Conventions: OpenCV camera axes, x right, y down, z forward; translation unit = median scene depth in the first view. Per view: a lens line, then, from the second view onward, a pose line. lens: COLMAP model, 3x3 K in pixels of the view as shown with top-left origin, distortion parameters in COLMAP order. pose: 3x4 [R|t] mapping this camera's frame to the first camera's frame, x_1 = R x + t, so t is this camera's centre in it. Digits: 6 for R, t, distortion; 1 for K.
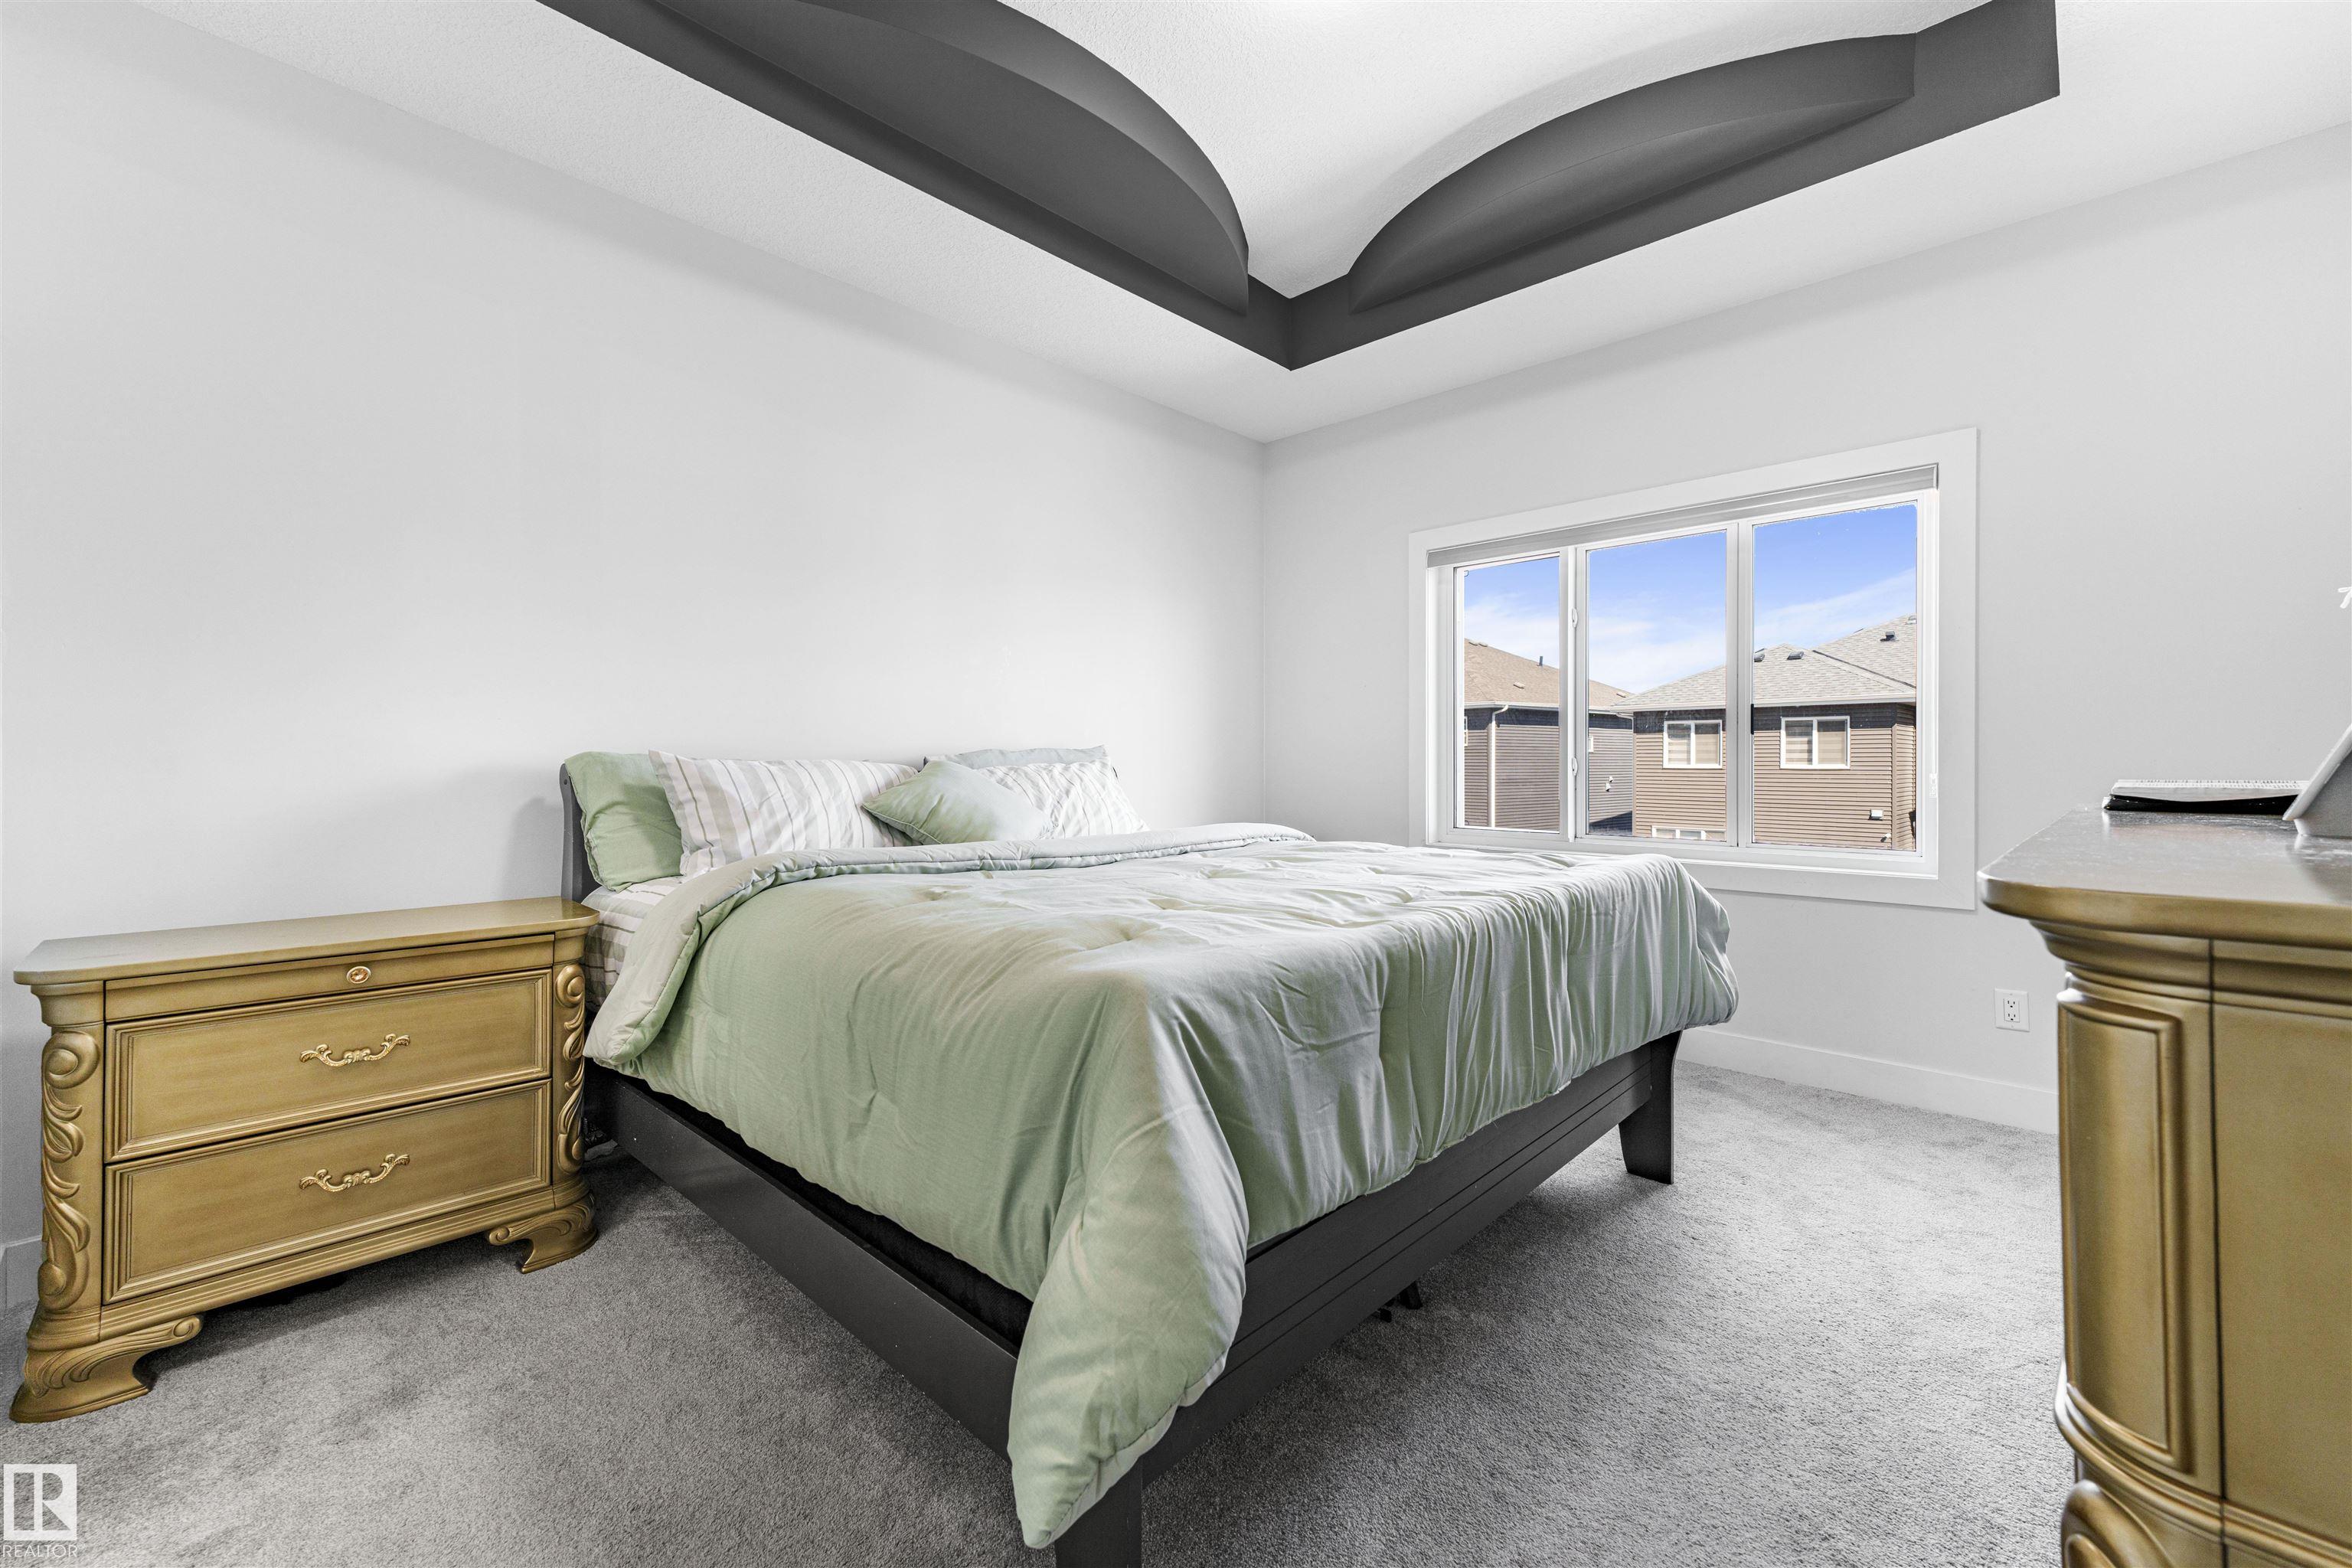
lens RADIAL K [[952.5, 0, 1167.1], [0, 952.5, 765.7], [0, 0, 1]] dist [0.017553, 0.000151]
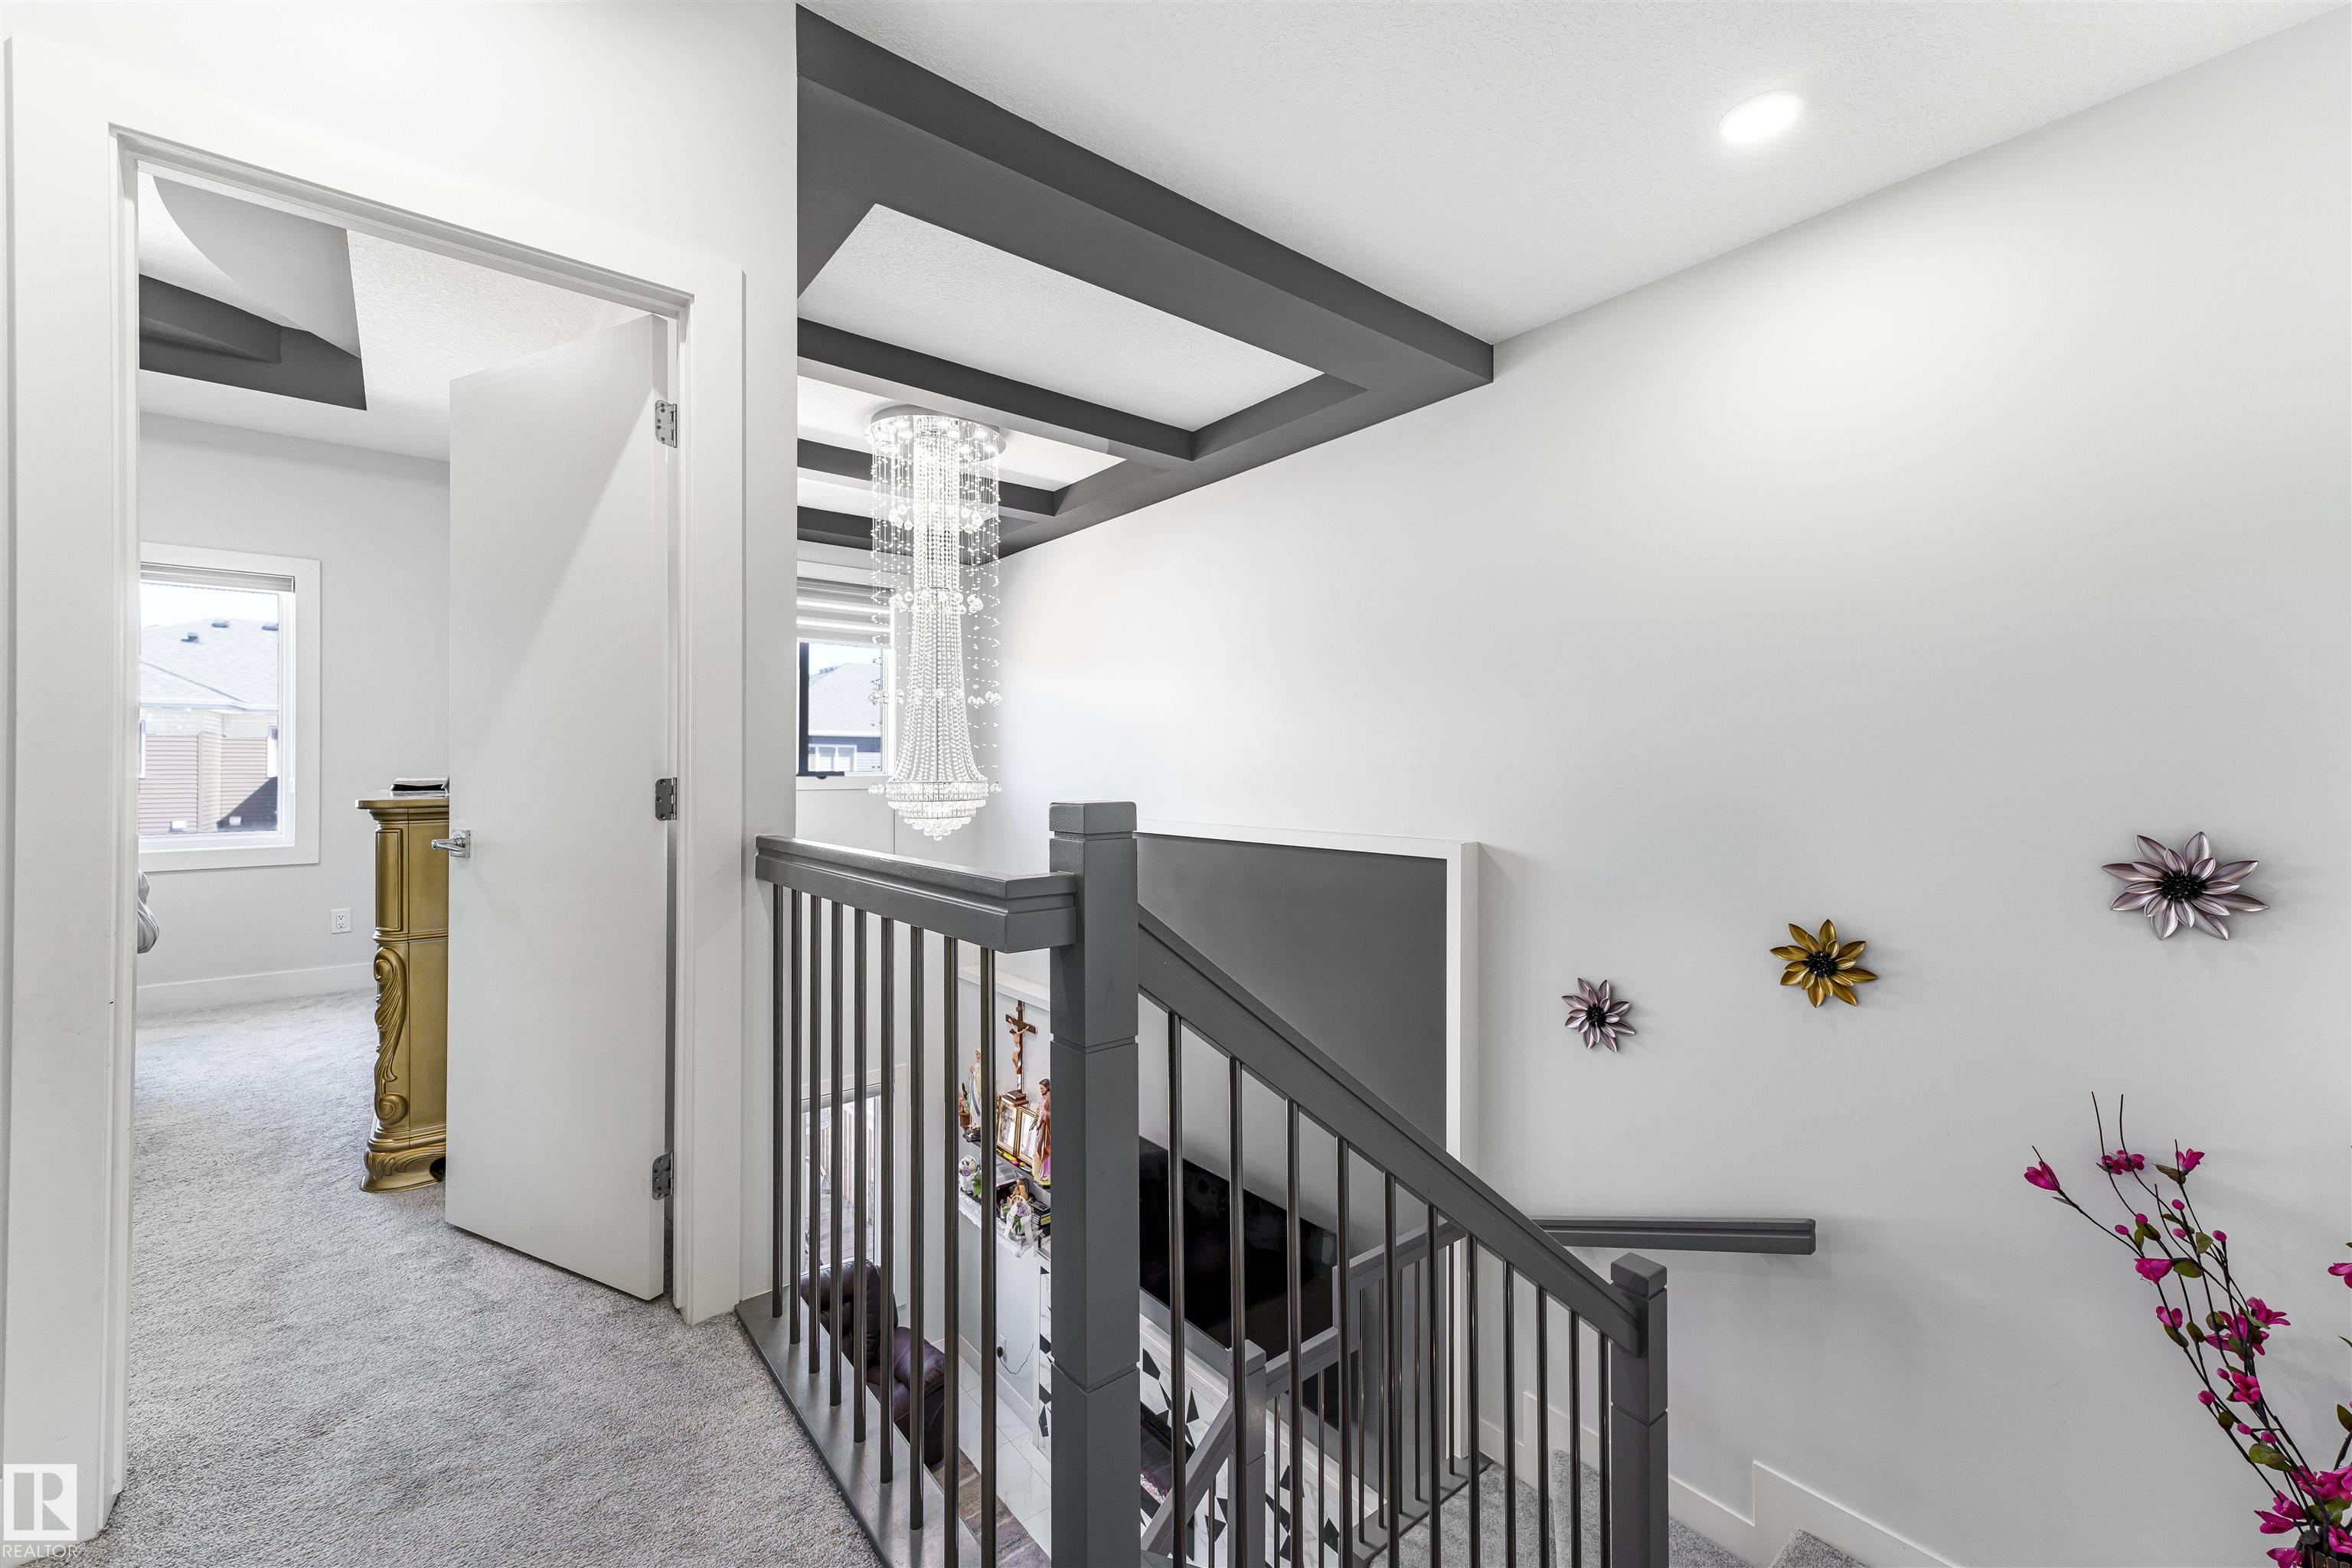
lens RADIAL K [[952.5, 0, 1167.1], [0, 952.5, 765.7], [0, 0, 1]] dist [0.017553, 0.000151]
pose [[0.129533, 0.005500, 0.991560, -0.660371], [0.003031, 0.999978, -0.005943, 0.003871], [-0.991570, 0.003775, 0.129514, -0.698693]]
